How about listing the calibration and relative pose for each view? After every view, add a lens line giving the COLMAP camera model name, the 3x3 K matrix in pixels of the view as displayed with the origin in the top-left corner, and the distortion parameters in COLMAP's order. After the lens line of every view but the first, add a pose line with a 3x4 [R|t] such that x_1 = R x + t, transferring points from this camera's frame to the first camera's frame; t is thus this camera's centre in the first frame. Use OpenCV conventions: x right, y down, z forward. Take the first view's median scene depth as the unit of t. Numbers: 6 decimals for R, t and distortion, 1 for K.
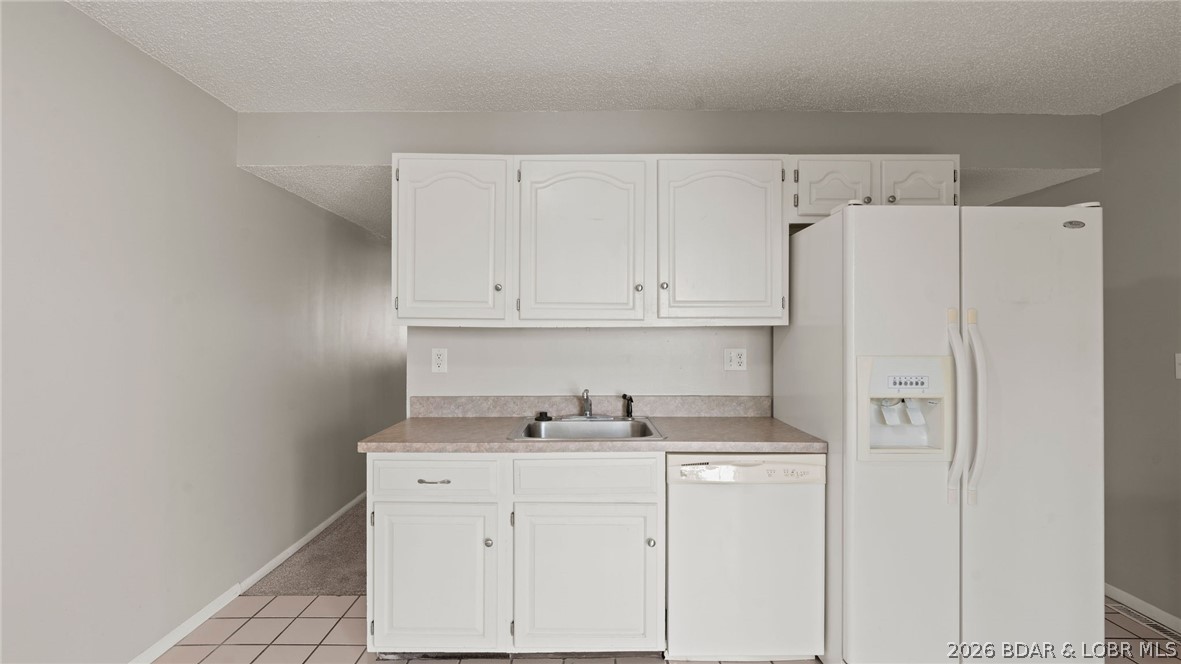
lens RADIAL K [[532.4, 0, 590.7], [0, 532.4, 334.7], [0, 0, 1]] dist [-0.002583, 0.002060]
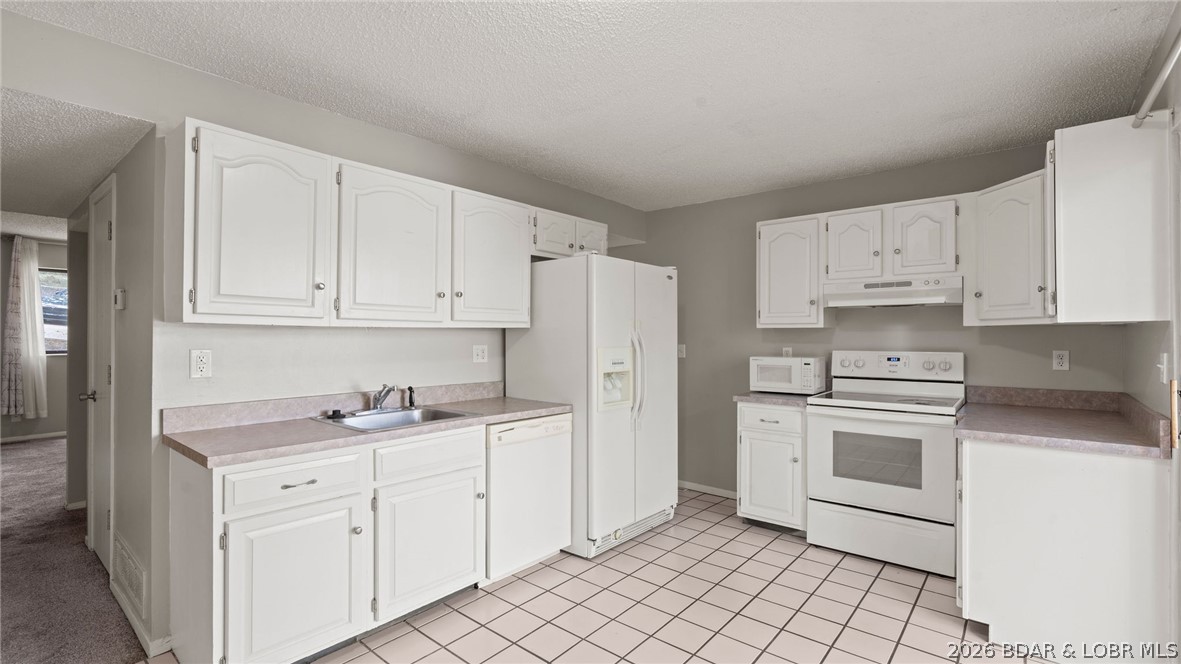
lens RADIAL K [[532.4, 0, 590.7], [0, 532.4, 334.7], [0, 0, 1]] dist [-0.002583, 0.002060]
pose [[0.654447, 0.001935, 0.756106, -0.585913], [-0.002360, 0.999997, -0.000516, 0.001171], [-0.756104, -0.001446, 0.654449, -0.034974]]
